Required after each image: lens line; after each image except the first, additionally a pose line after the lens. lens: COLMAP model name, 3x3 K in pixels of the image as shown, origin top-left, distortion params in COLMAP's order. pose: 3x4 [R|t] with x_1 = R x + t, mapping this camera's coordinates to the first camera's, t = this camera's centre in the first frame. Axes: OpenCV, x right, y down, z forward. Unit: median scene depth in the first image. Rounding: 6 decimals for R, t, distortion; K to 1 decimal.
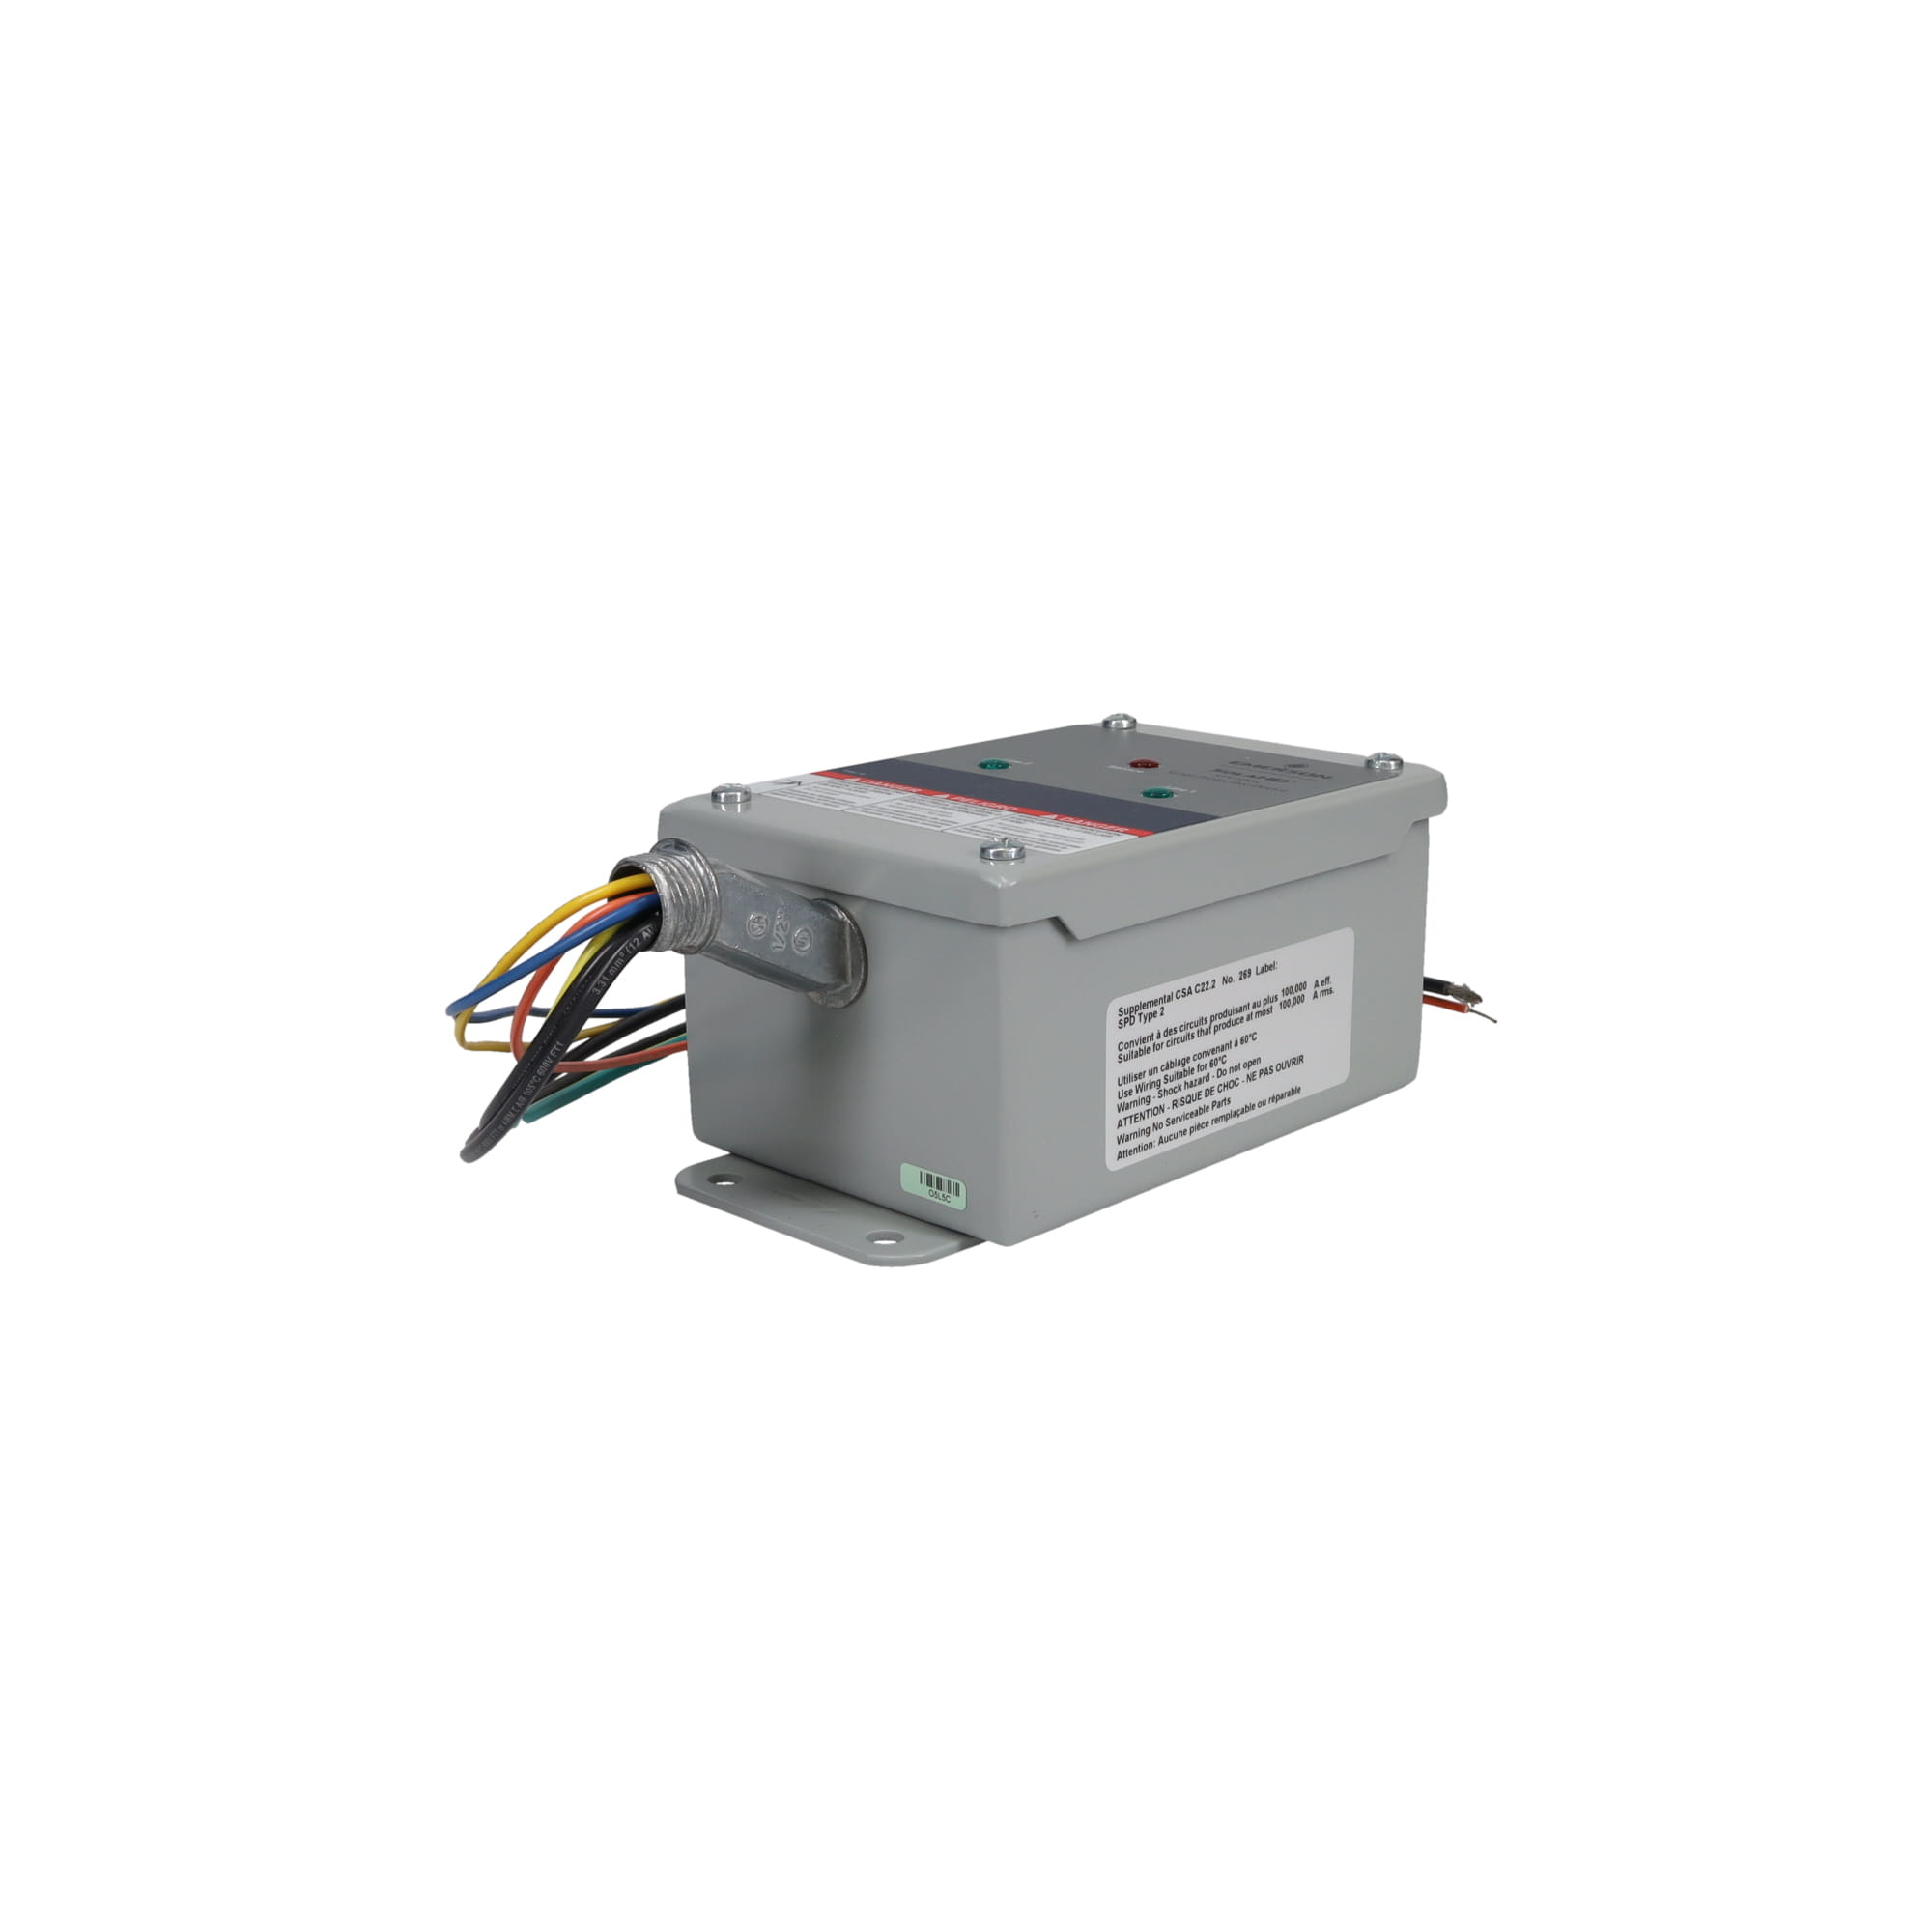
lens RADIAL K [[2374.8, 0, 969.1], [0, 2374.8, 980.8], [0, 0, 1]] dist [0.009456, 0.000000]
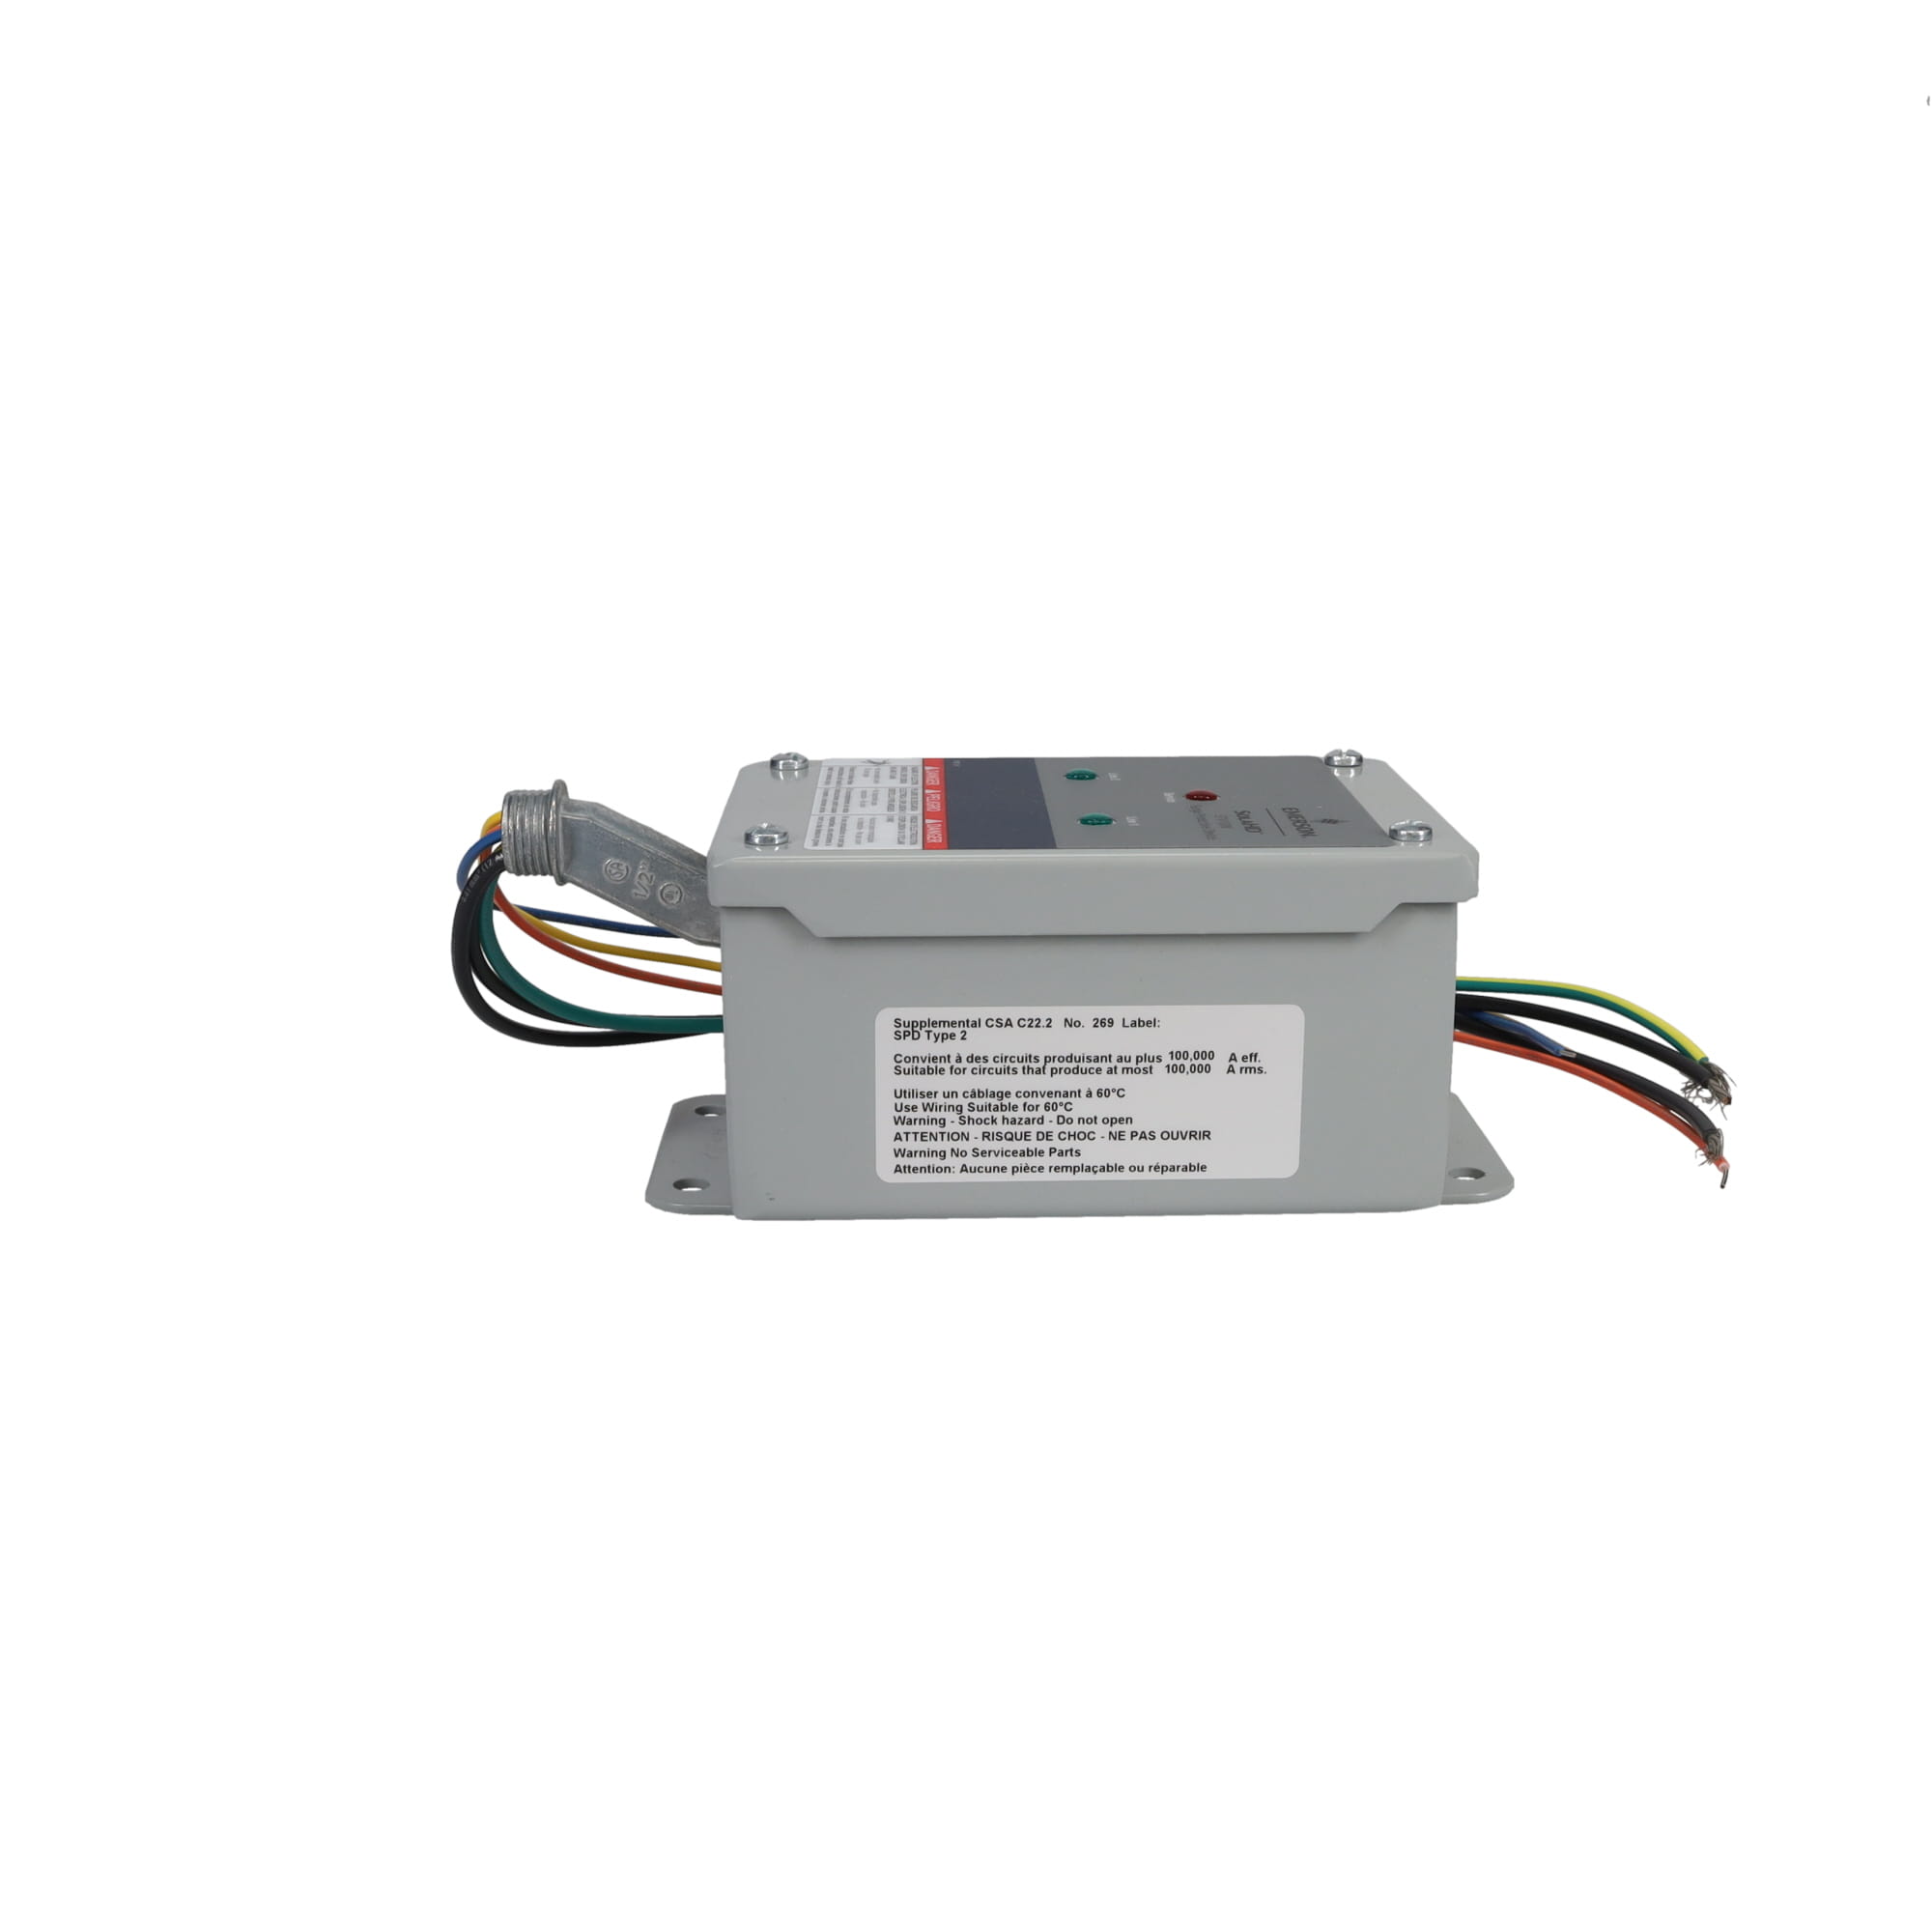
lens RADIAL K [[2374.8, 0, 984.7], [0, 2374.8, 959.8], [0, 0, 1]] dist [0.009456, 0.000000]
pose [[0.716754, 0.183188, -0.672835, 0.711326], [-0.189508, 0.979734, 0.064867, -0.079183], [0.671082, 0.081014, 0.736944, 0.283728]]
